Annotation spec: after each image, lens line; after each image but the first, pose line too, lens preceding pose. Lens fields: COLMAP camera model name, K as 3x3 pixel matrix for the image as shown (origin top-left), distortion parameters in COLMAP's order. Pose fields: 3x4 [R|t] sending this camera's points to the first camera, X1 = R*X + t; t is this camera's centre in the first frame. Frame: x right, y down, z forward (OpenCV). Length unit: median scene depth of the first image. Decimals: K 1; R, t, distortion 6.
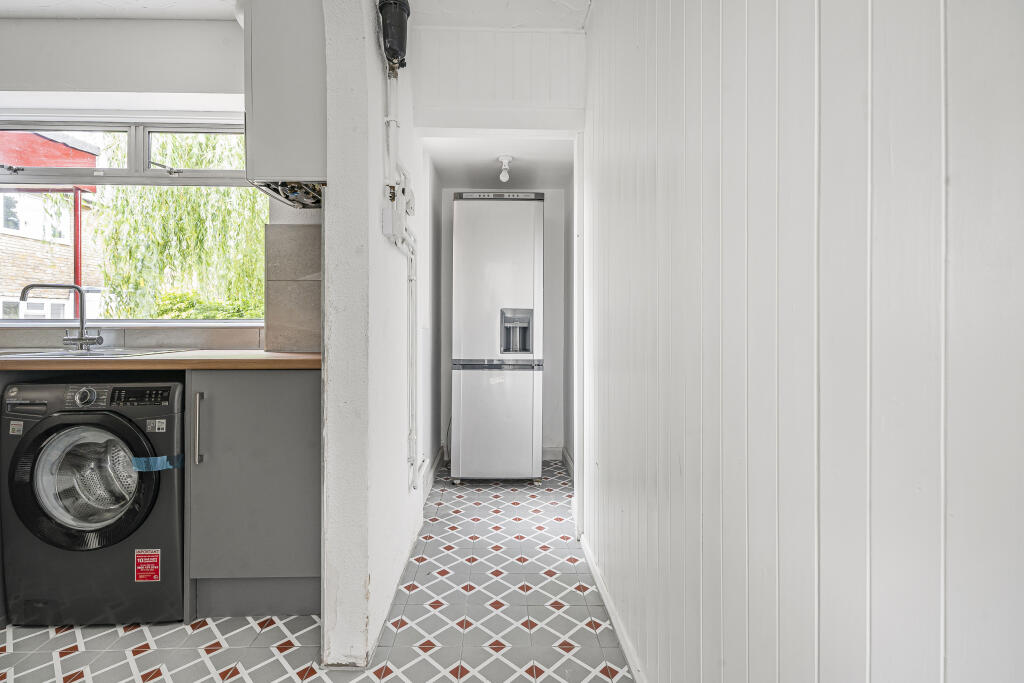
lens RADIAL K [[469.3, 0, 507.8], [0, 469.3, 335.7], [0, 0, 1]] dist [-0.000413, -0.000606]
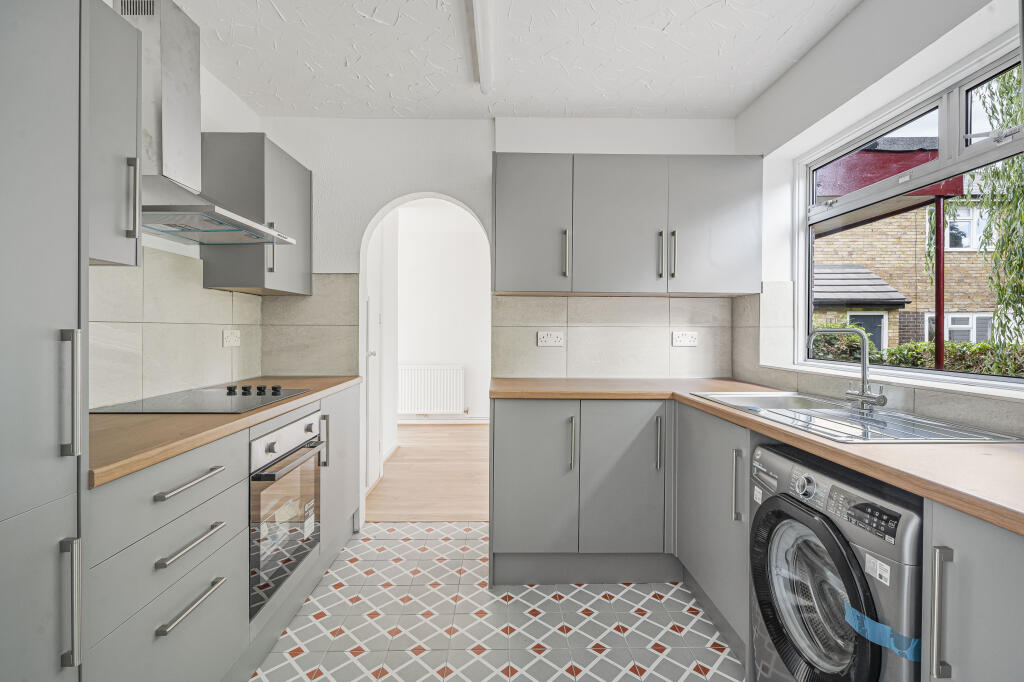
lens RADIAL K [[469.3, 0, 507.8], [0, 469.3, 335.2], [0, 0, 1]] dist [-0.000413, -0.000606]
pose [[-0.029639, 0.006753, -0.999538, -0.113064], [-0.019152, 0.999790, 0.007323, -0.113383], [0.999377, 0.019360, -0.029503, 0.518370]]
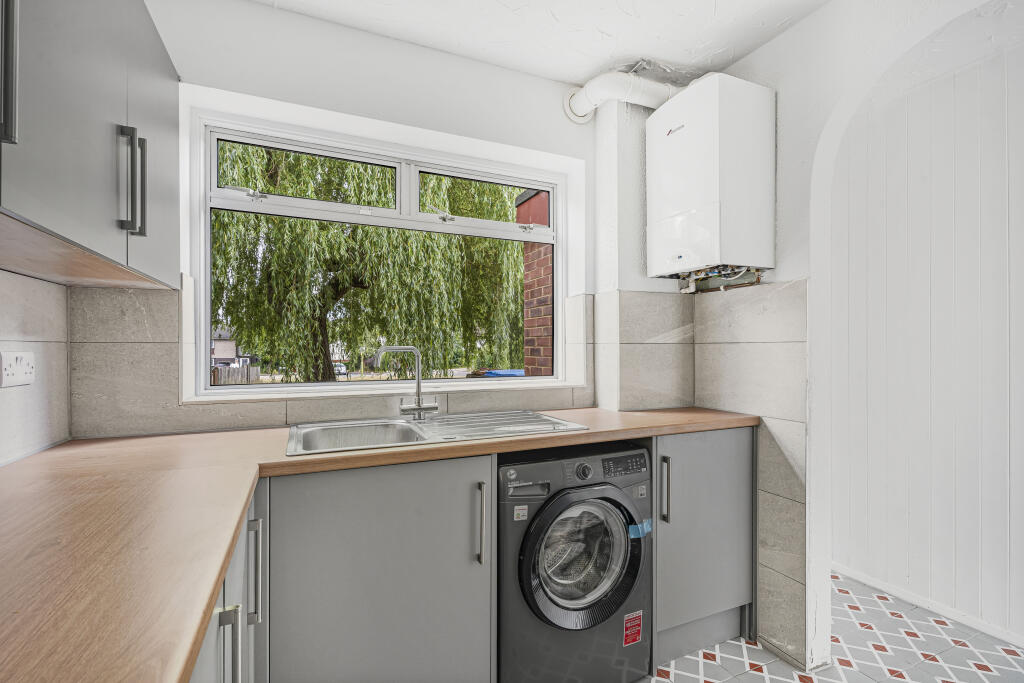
lens RADIAL K [[459.1, 0, 510.6], [0, 459.1, 360.3], [0, 0, 1]] dist [0.000556, -0.000037]
pose [[0.927164, -0.014018, 0.374394, -1.373994], [0.012140, 0.999899, 0.007375, -0.109173], [-0.374460, -0.002292, 0.927240, 0.164310]]
